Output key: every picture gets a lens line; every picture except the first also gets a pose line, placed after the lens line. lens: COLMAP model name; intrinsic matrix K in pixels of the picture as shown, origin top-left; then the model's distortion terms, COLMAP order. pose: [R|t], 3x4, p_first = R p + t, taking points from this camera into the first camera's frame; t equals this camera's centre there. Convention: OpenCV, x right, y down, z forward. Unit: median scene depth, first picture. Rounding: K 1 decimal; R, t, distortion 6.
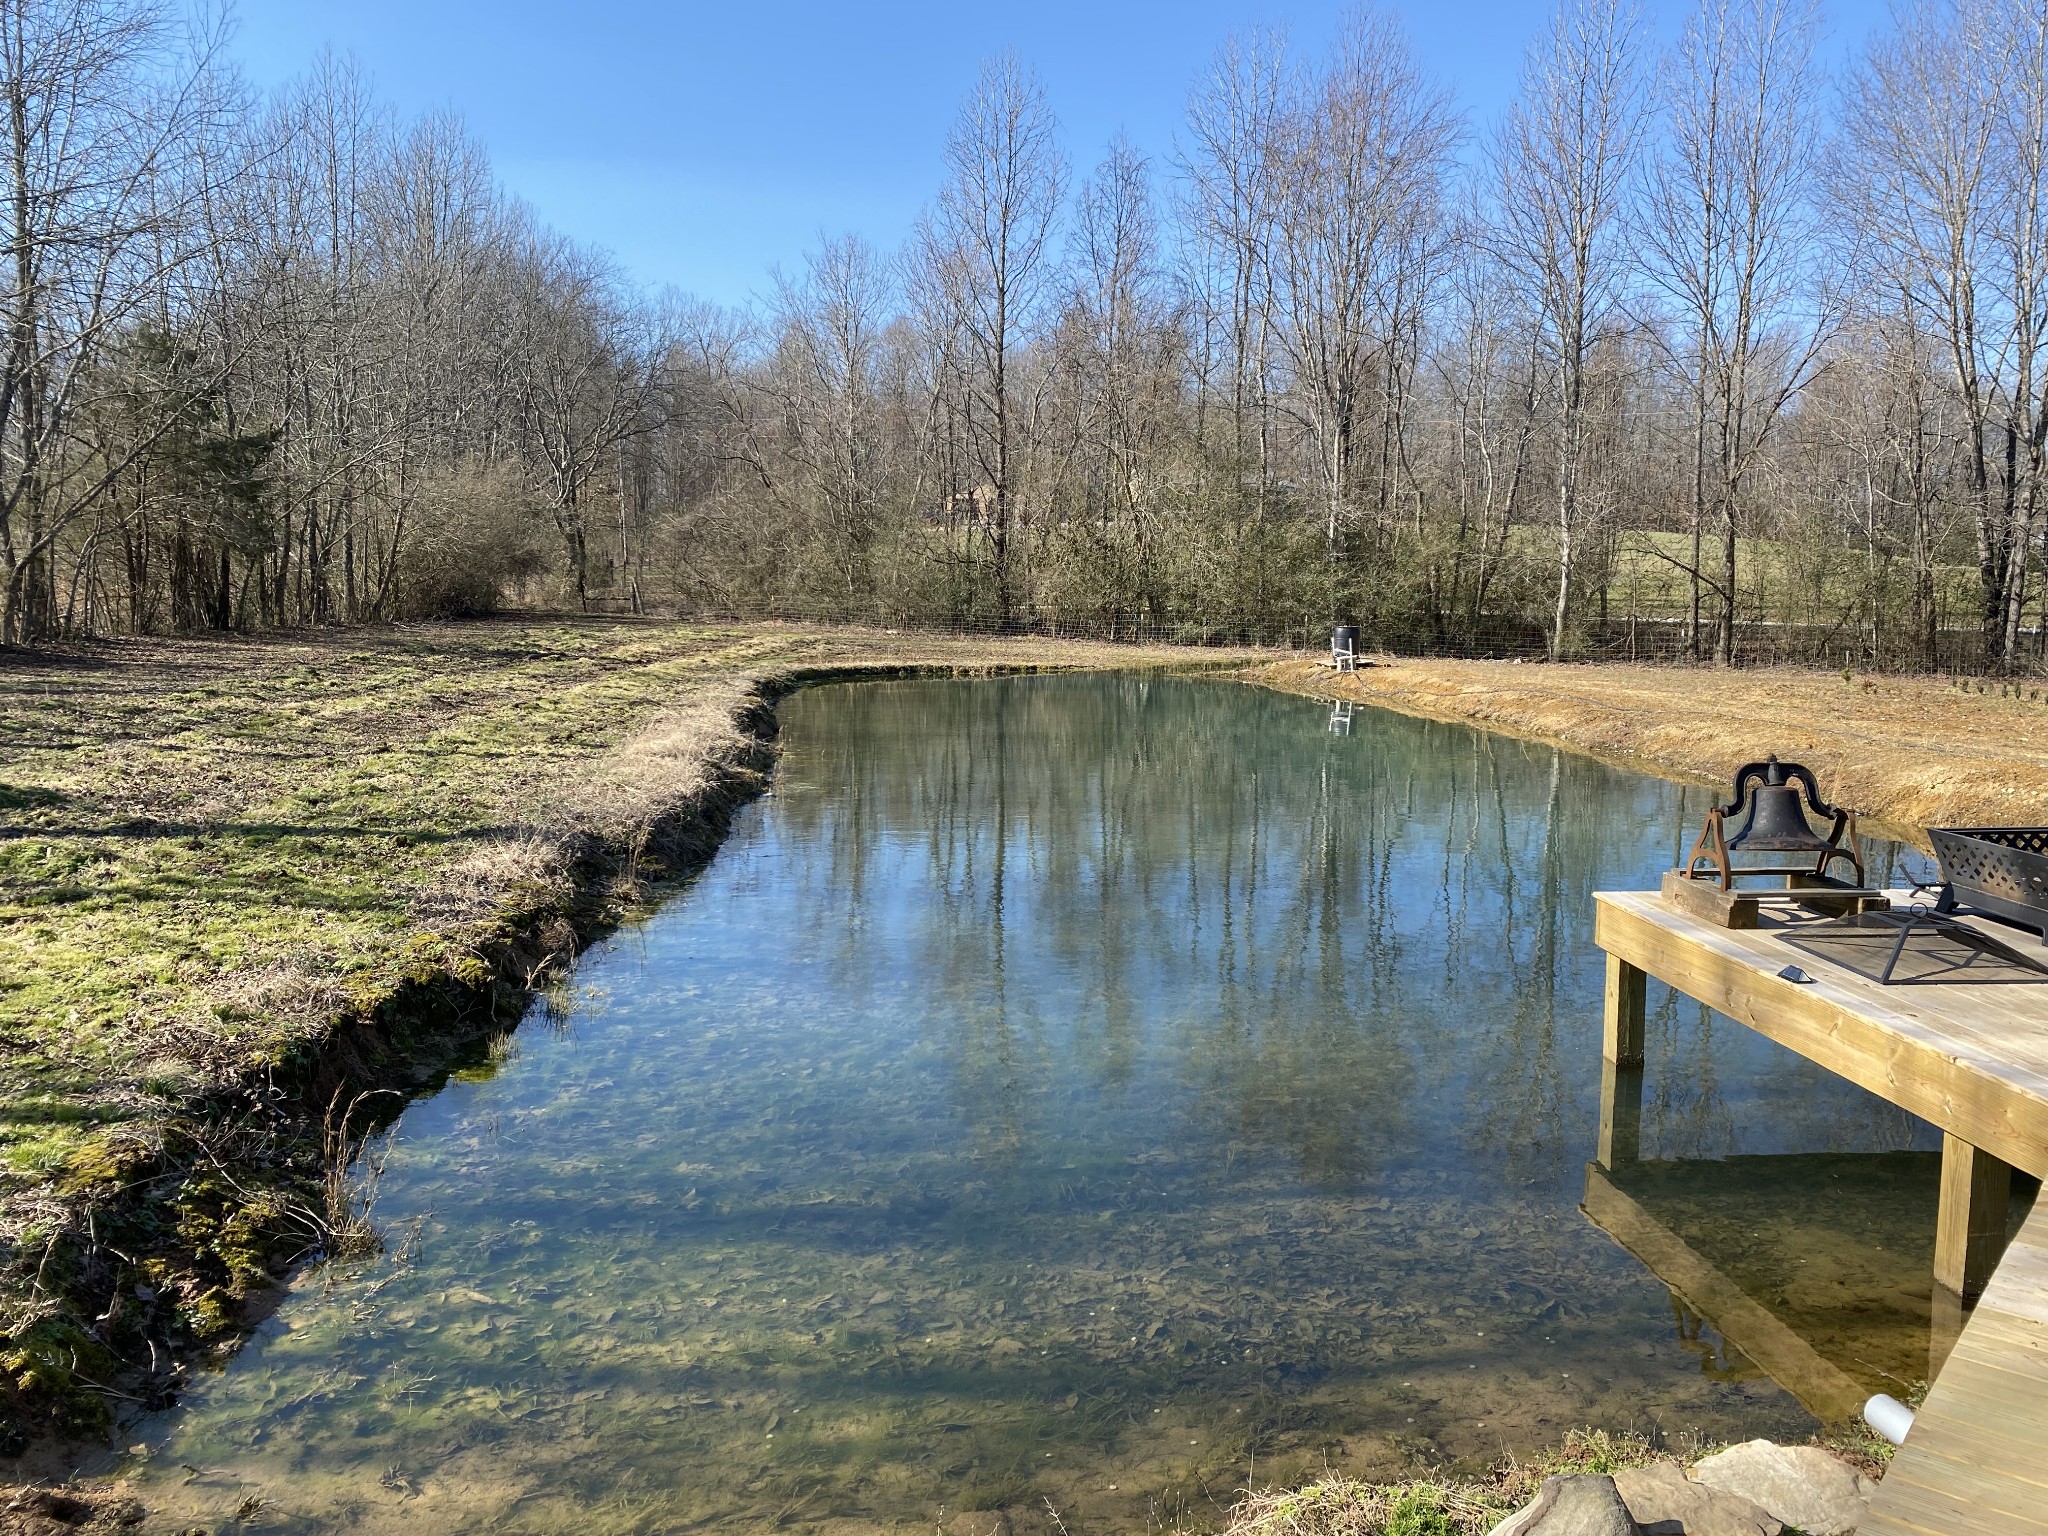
lens RADIAL K [[1583.5, 0, 1015.6], [0, 1583.5, 777.1], [0, 0, 1]] dist [0.038351, -0.062456]
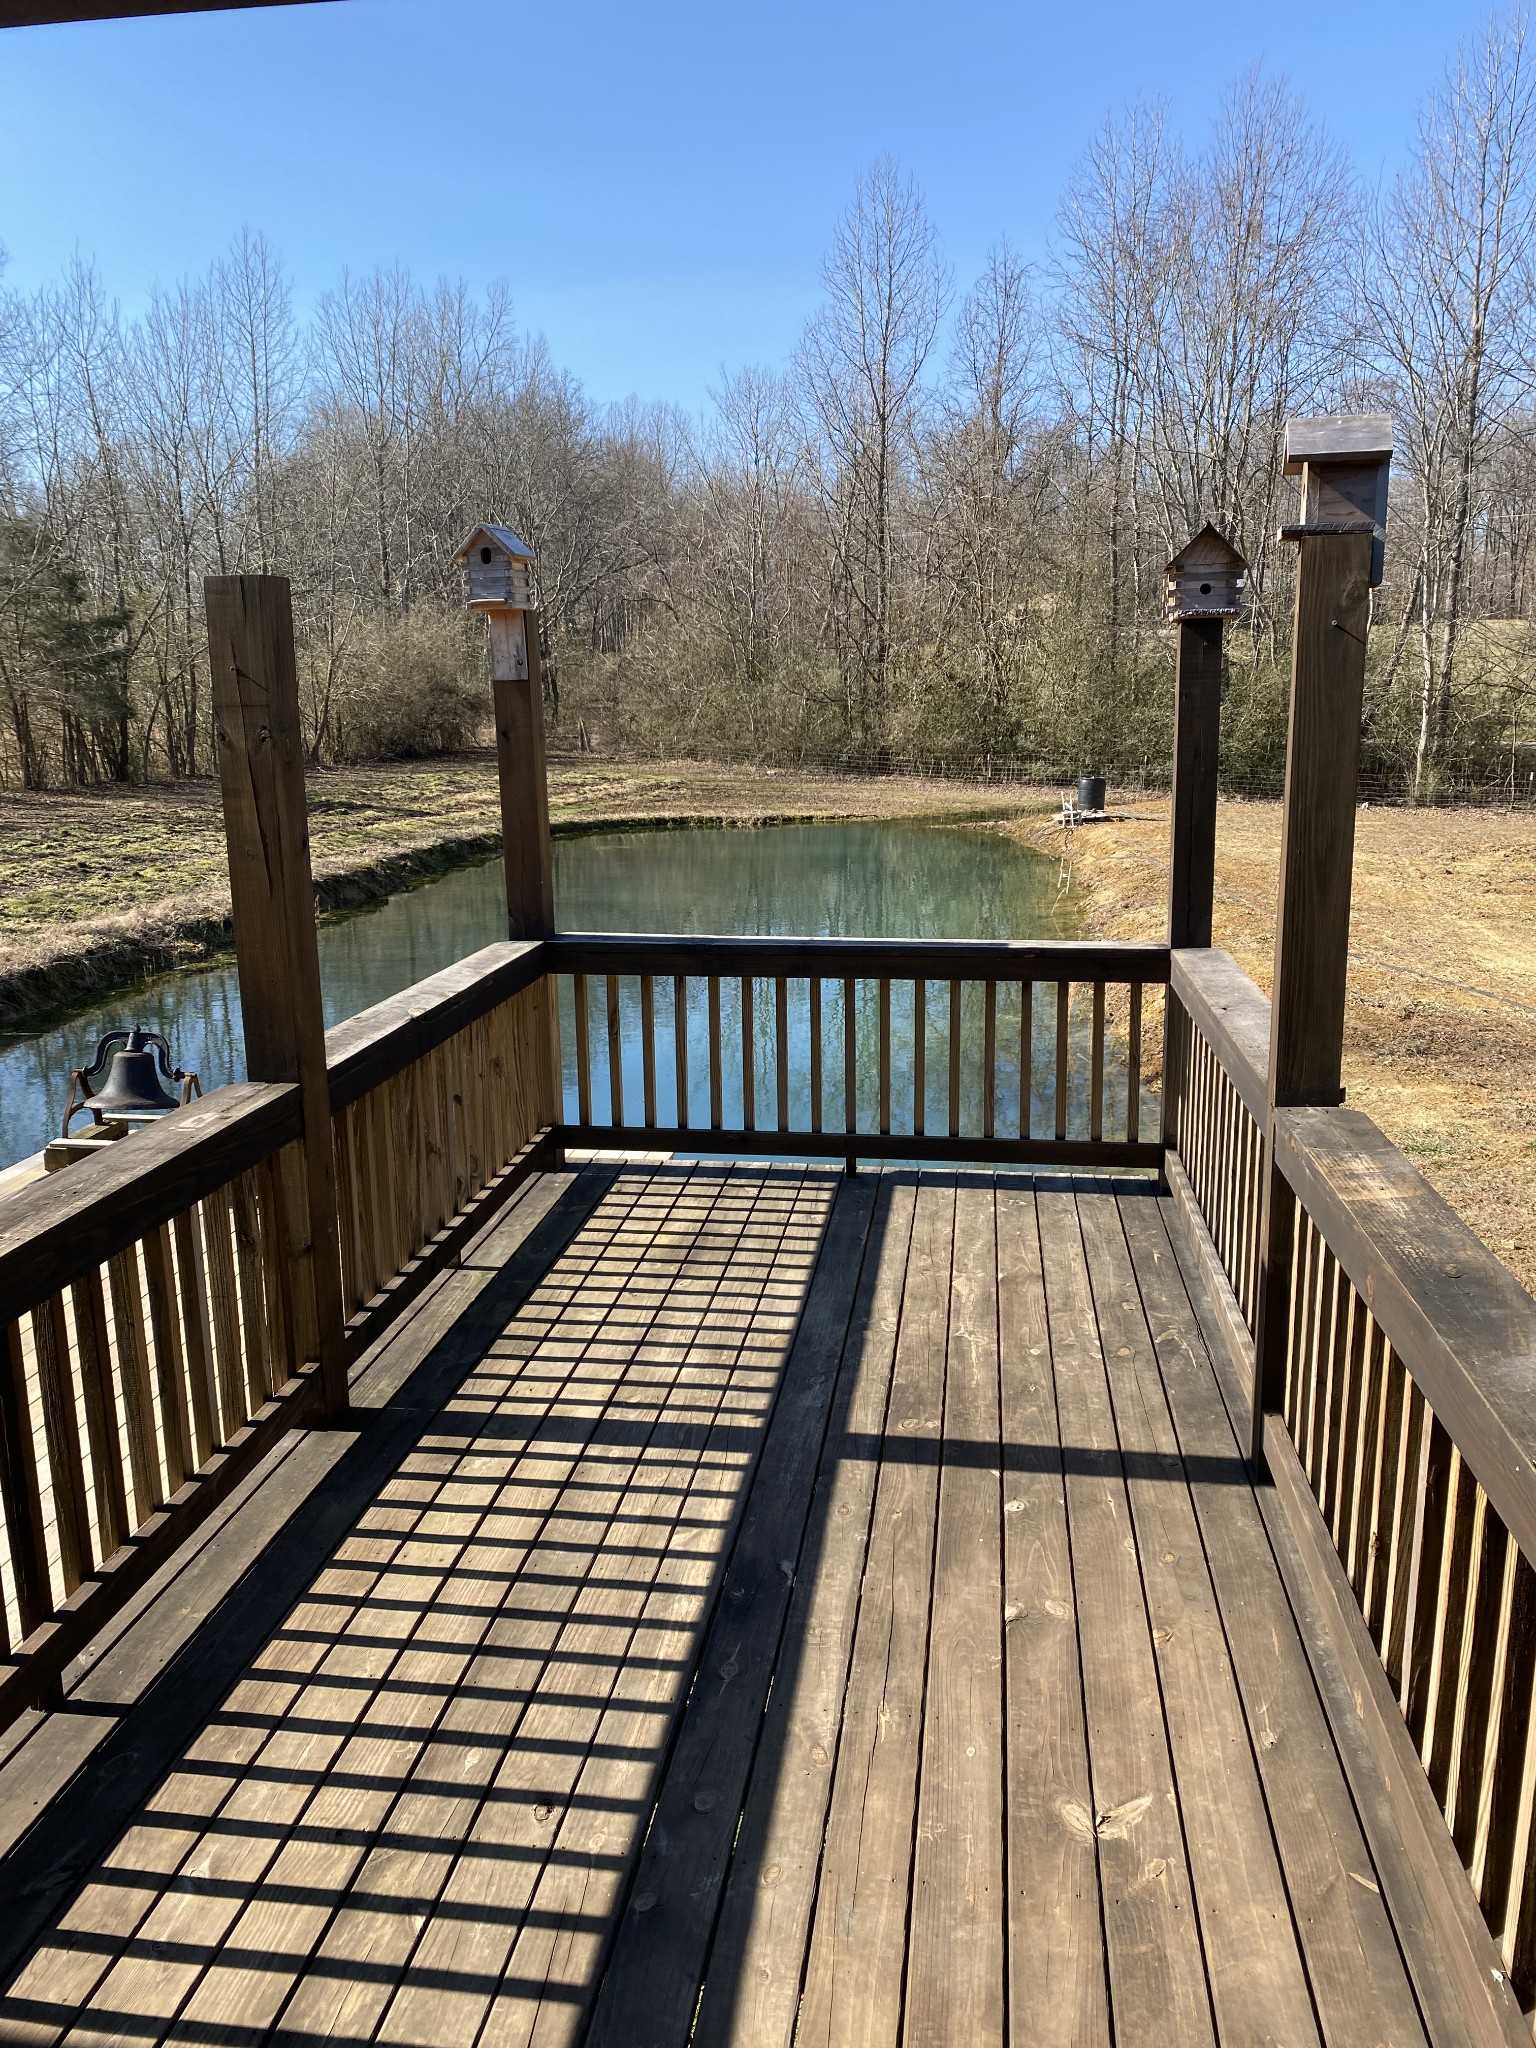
lens RADIAL K [[1583.5, 0, 762.3], [0, 1583.5, 1045.6], [0, 0, 1]] dist [0.038351, -0.062456]
pose [[0.967955, 0.036426, -0.248468, 0.189933], [-0.012082, 0.995033, 0.098806, -0.018565], [0.250833, -0.092638, 0.963588, -0.000493]]
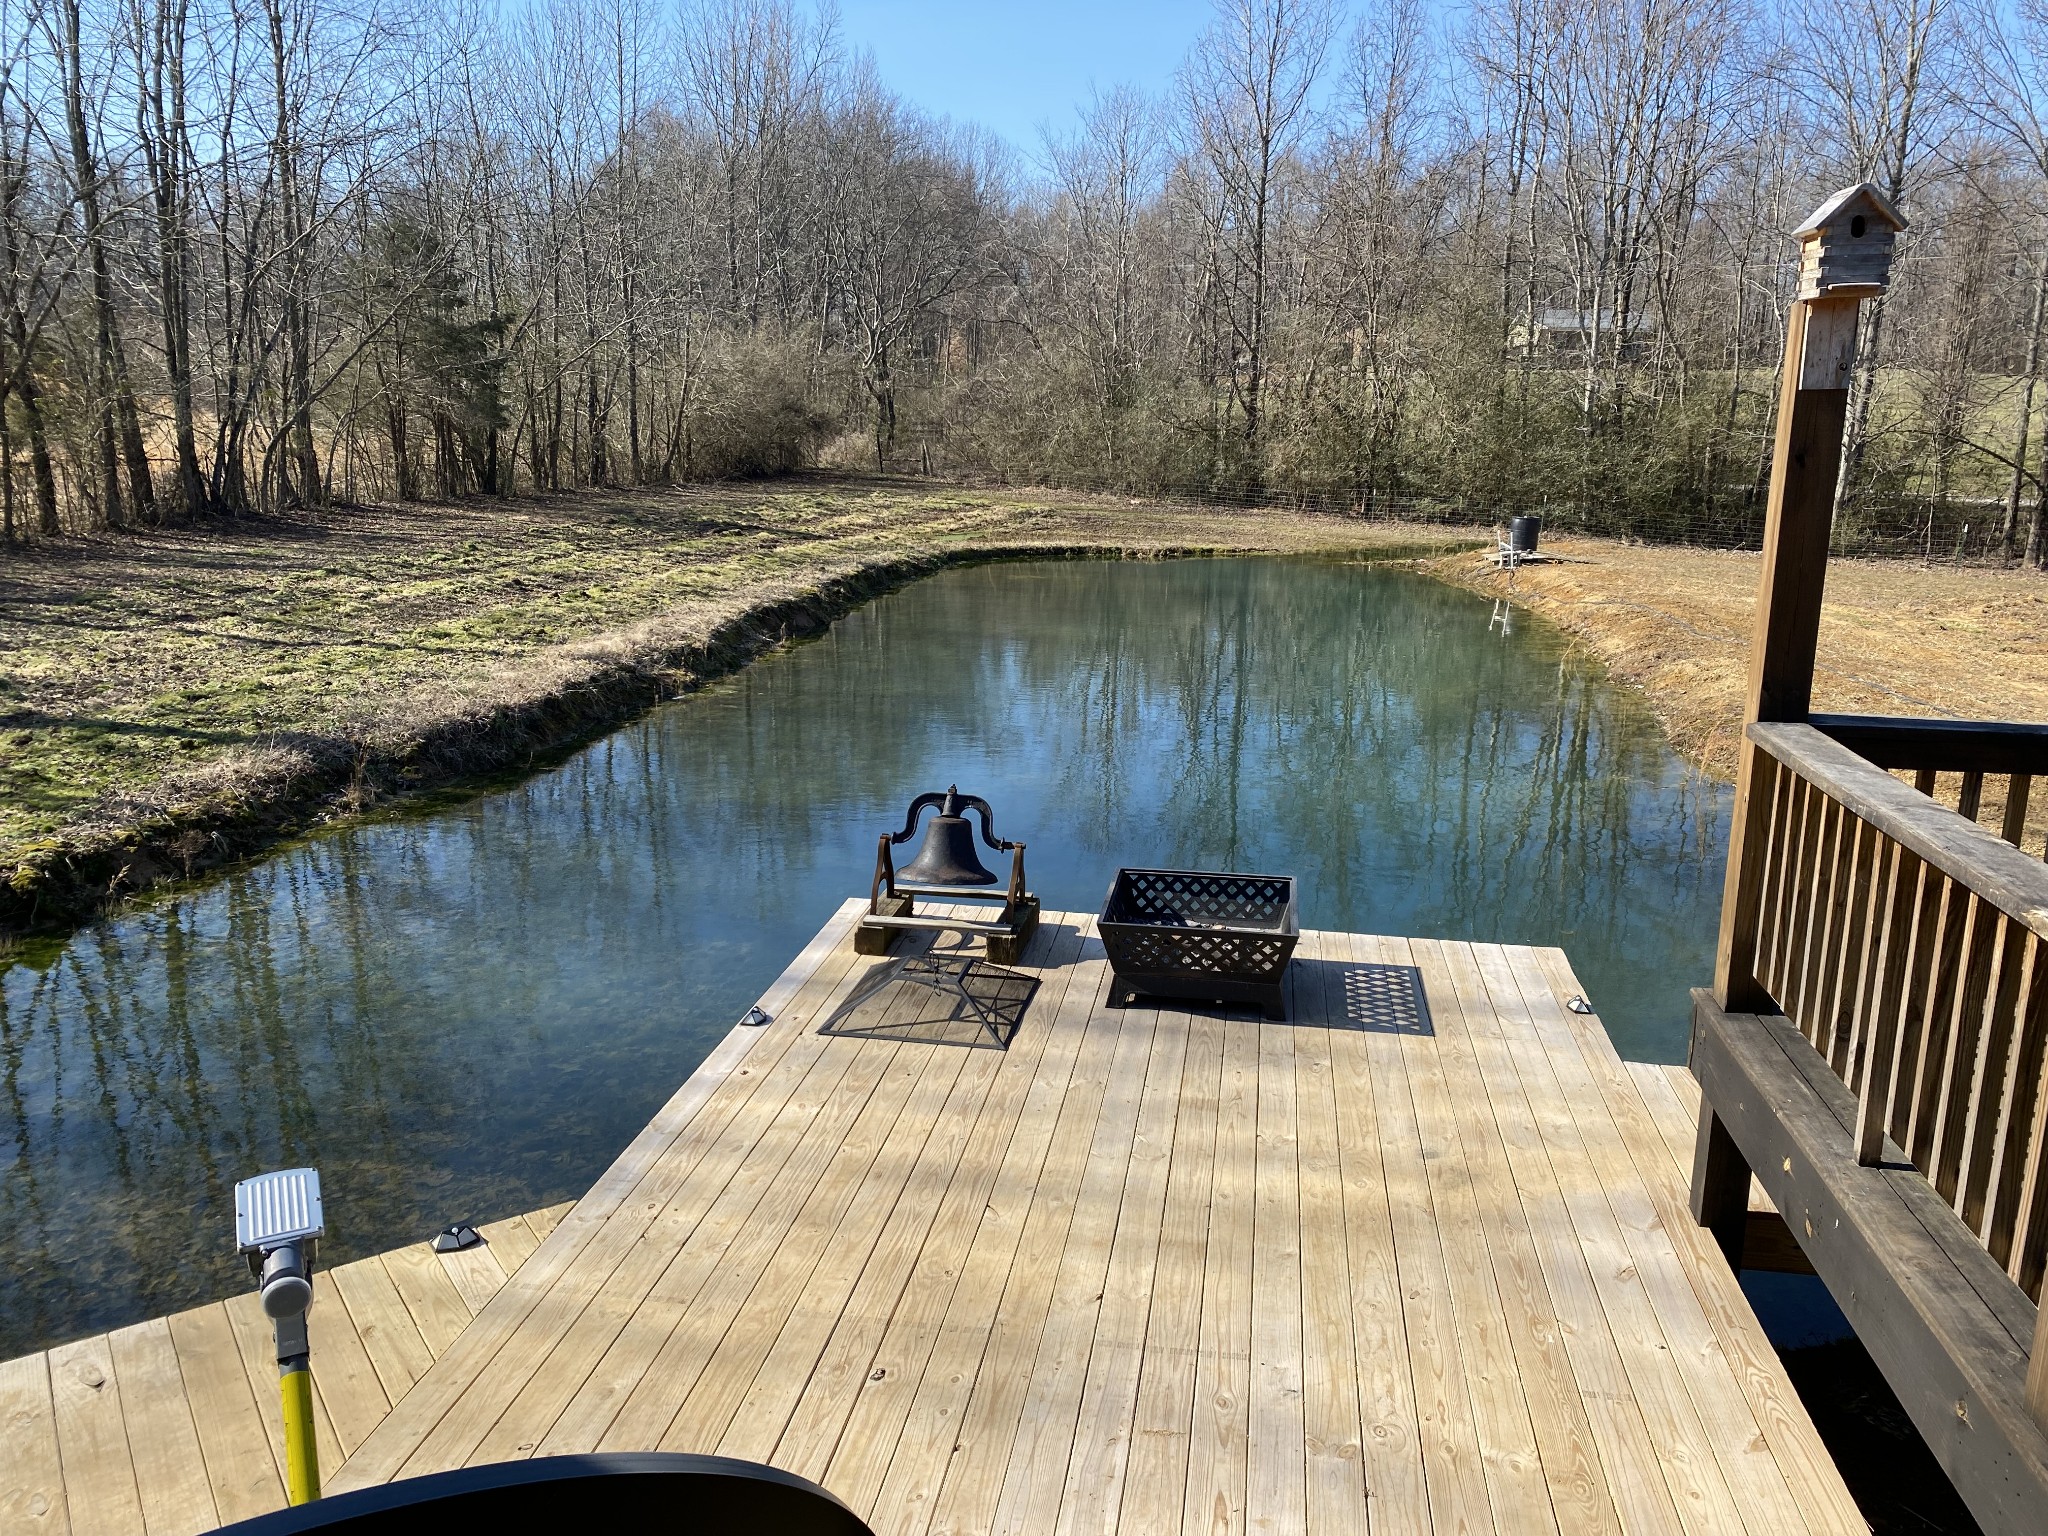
lens RADIAL K [[1583.5, 0, 1032.0], [0, 1583.5, 789.4], [0, 0, 1]] dist [0.038351, -0.062456]
pose [[0.968295, 0.063647, -0.241564, 0.119855], [-0.038343, 0.993406, 0.108049, -0.018865], [0.246848, -0.095361, 0.964351, 0.008600]]
